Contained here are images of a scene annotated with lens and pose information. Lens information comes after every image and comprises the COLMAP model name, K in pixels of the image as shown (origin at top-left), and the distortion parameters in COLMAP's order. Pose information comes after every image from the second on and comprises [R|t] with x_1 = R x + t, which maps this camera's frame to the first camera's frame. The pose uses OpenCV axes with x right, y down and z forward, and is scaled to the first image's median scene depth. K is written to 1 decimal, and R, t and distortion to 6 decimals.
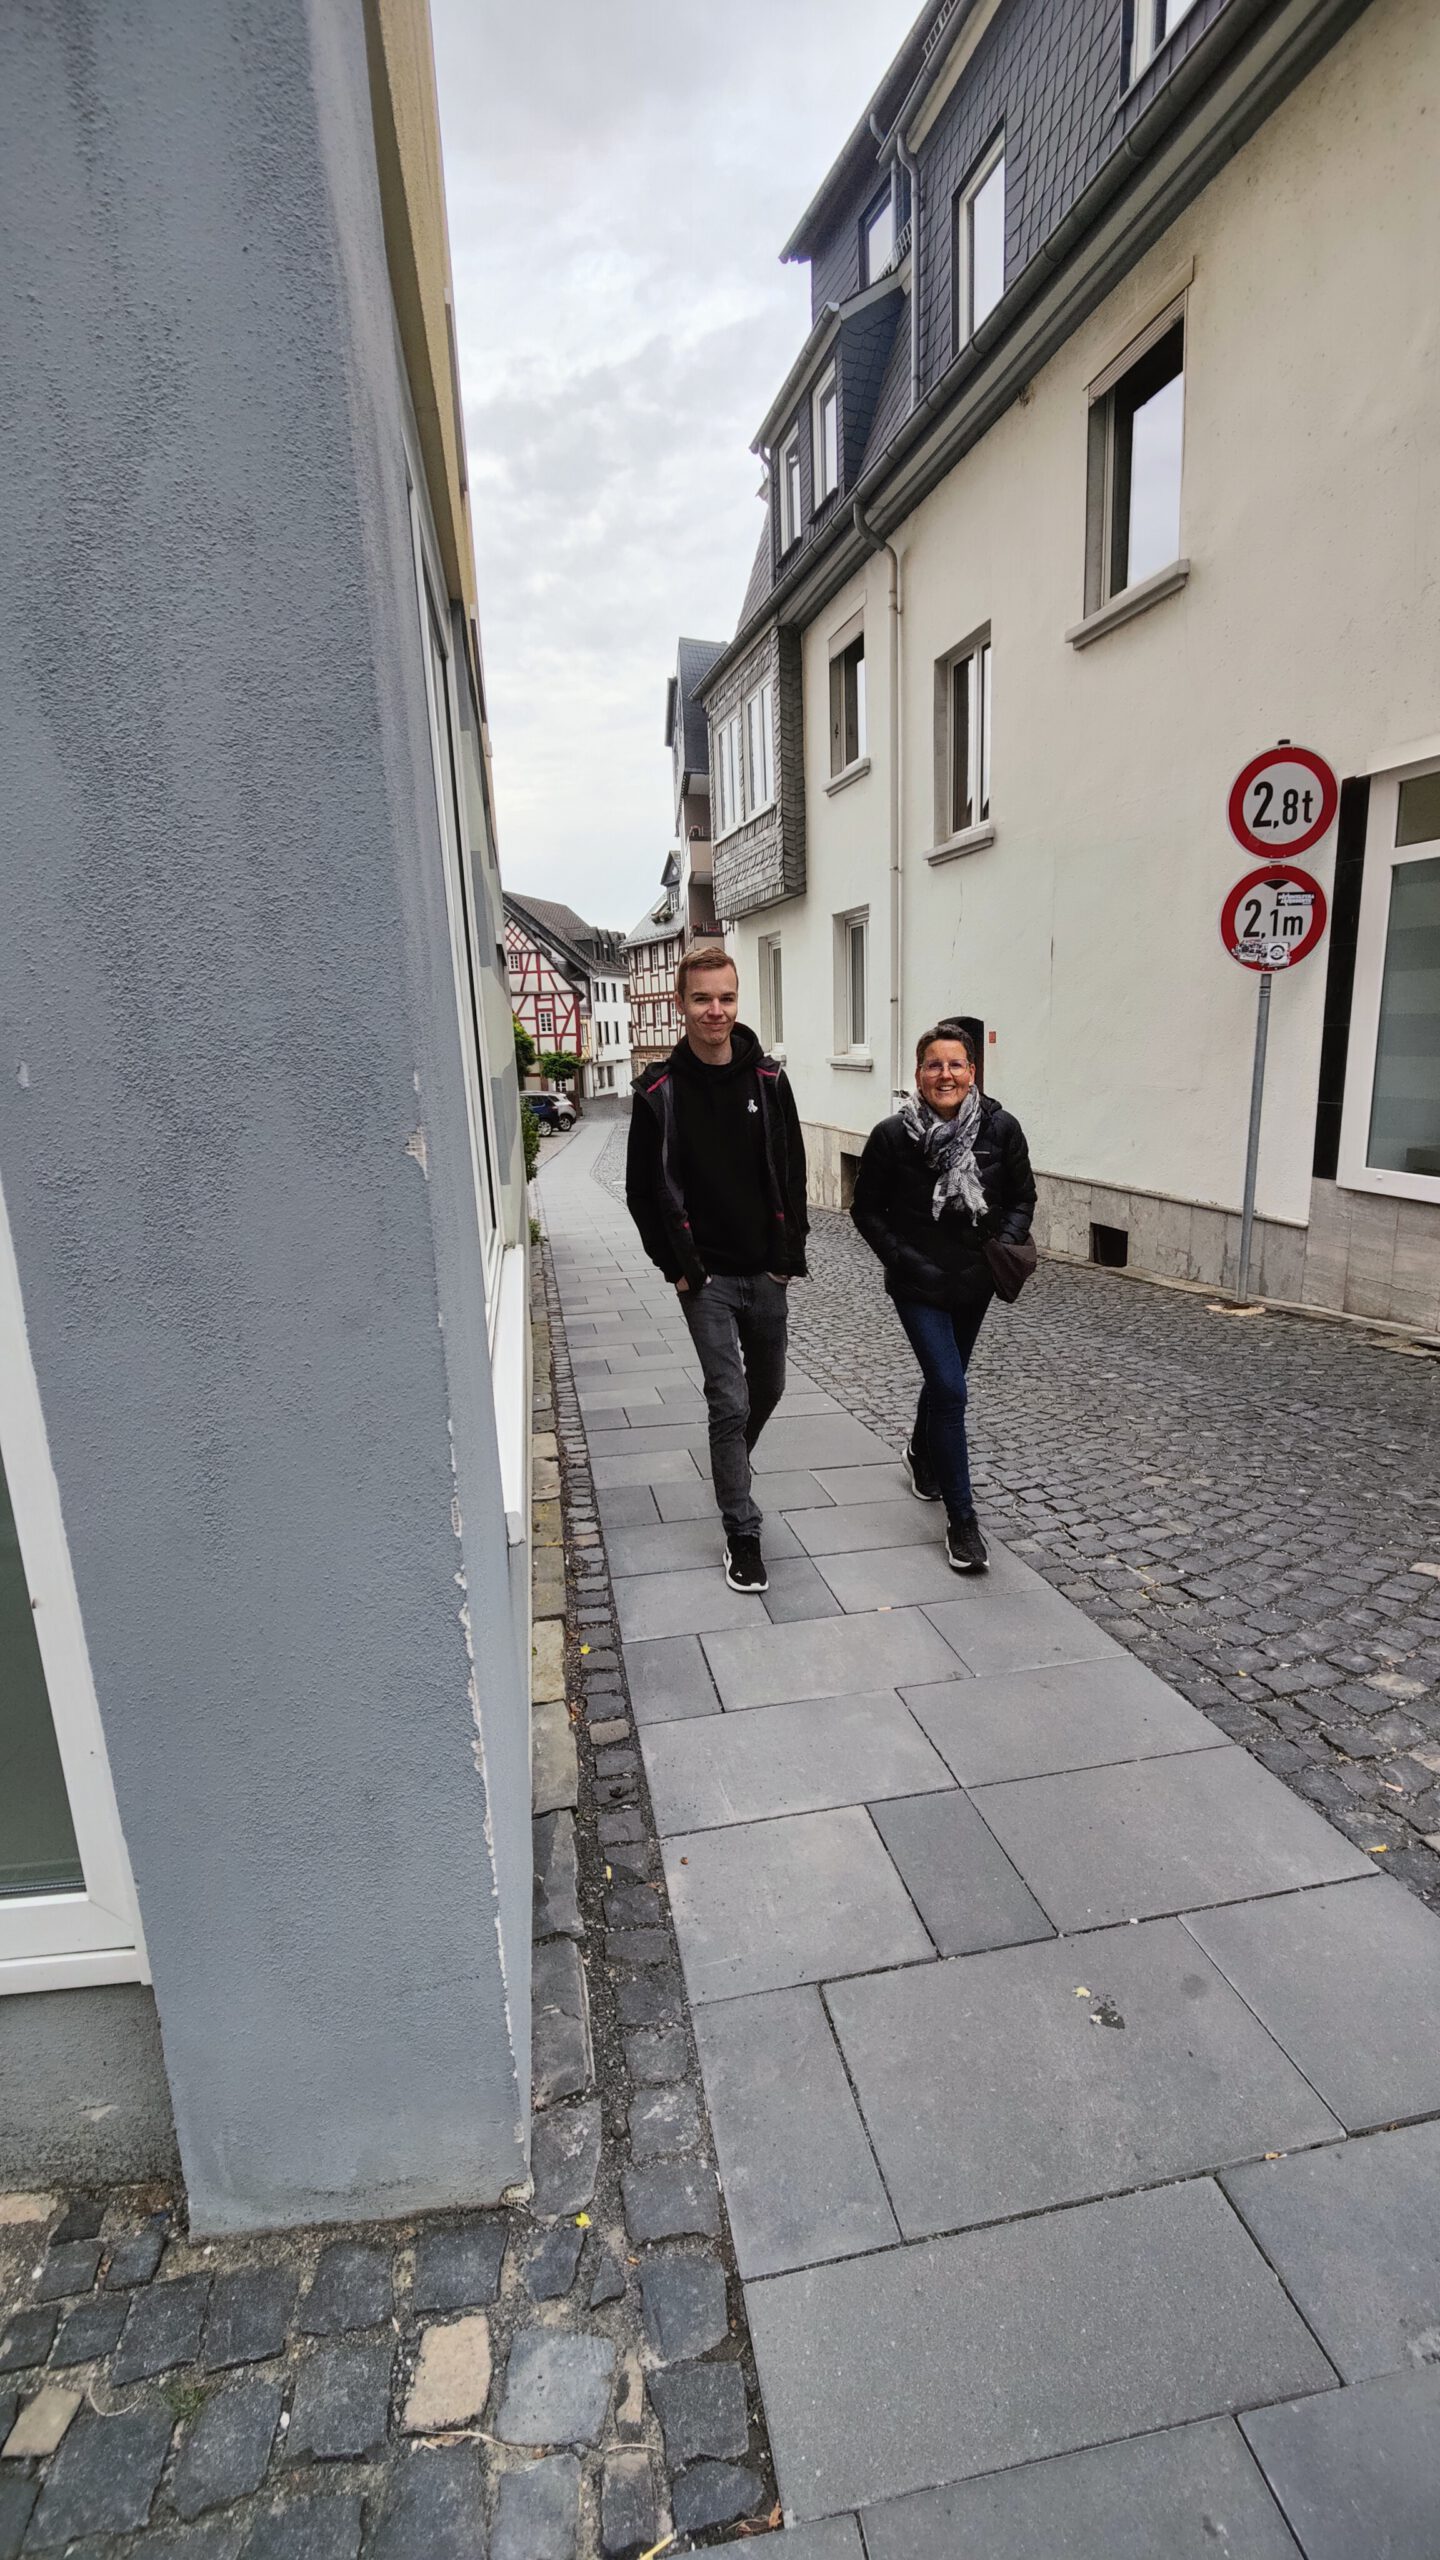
lens RADIAL K [[1141.9, 0, 657.1], [0, 1141.9, 1282.8], [0, 0, 1]] dist [0.010806, -0.008637]
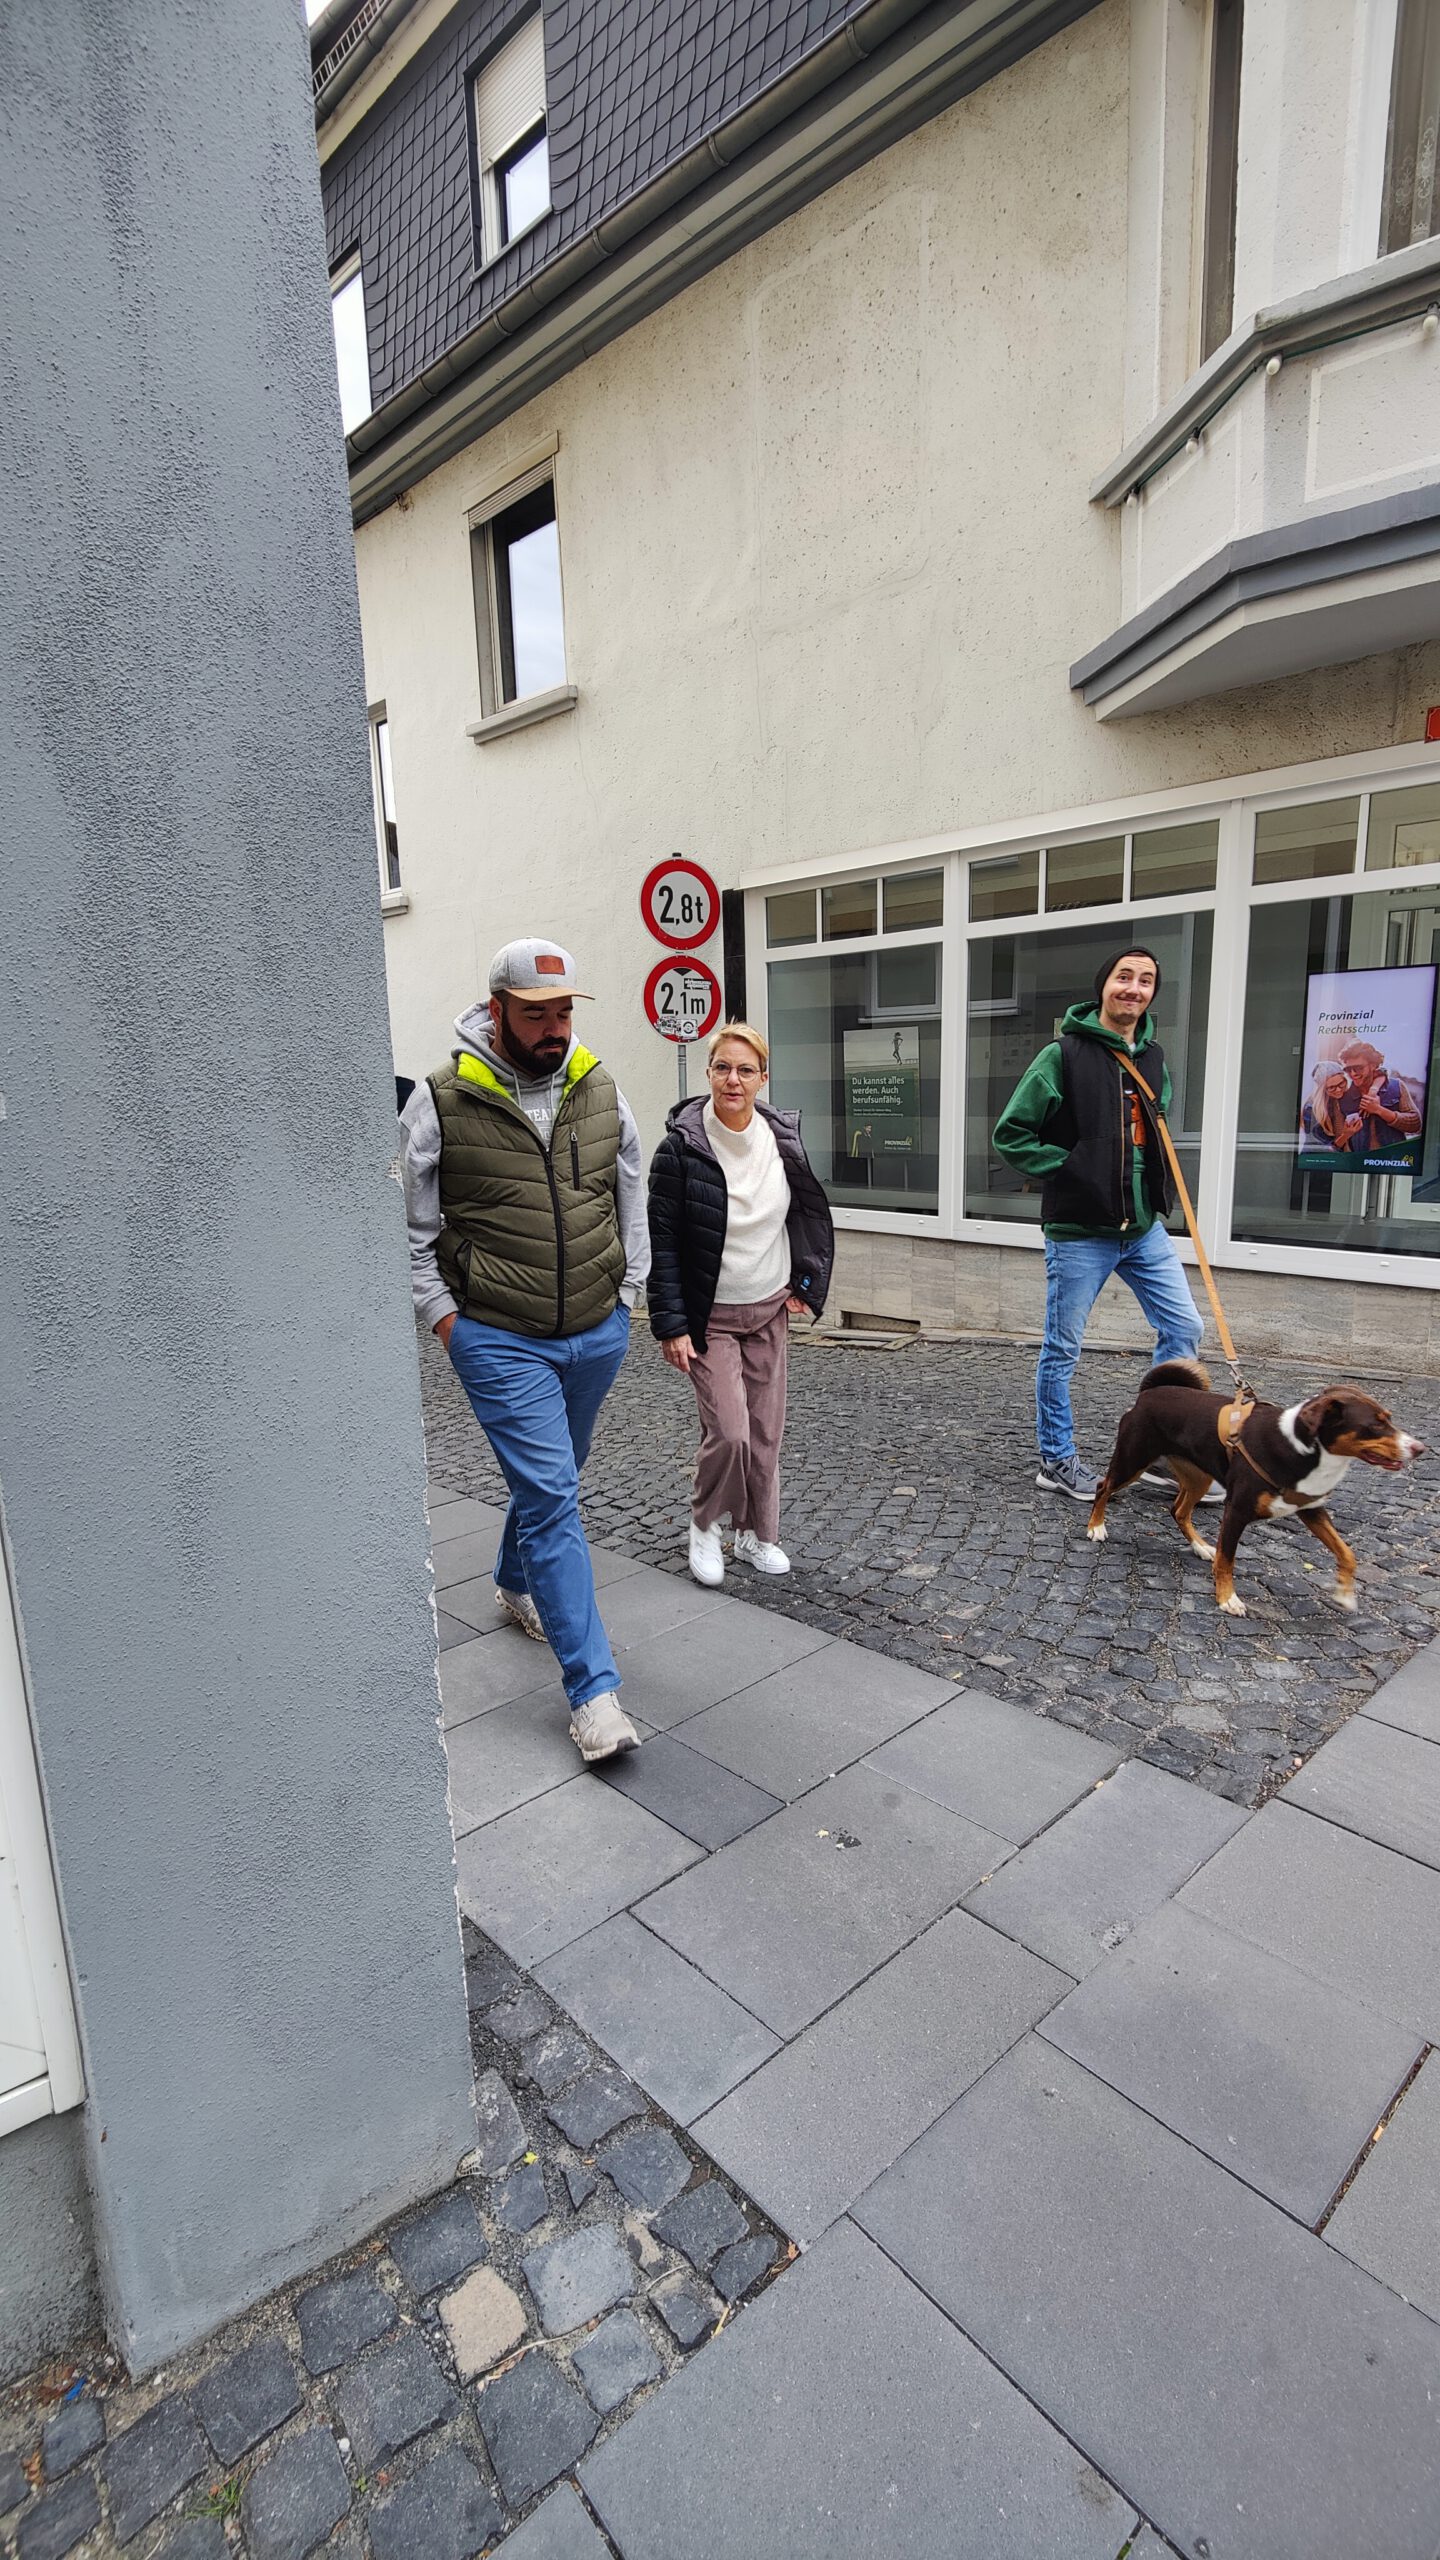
lens RADIAL K [[1141.9, 0, 724.6], [0, 1141.9, 1267.6], [0, 0, 1]] dist [0.010806, -0.008637]
pose [[0.849059, -0.072327, 0.523324, -0.417093], [0.105486, 0.993847, -0.033787, 0.036998], [-0.517660, 0.083890, 0.851463, -0.089968]]
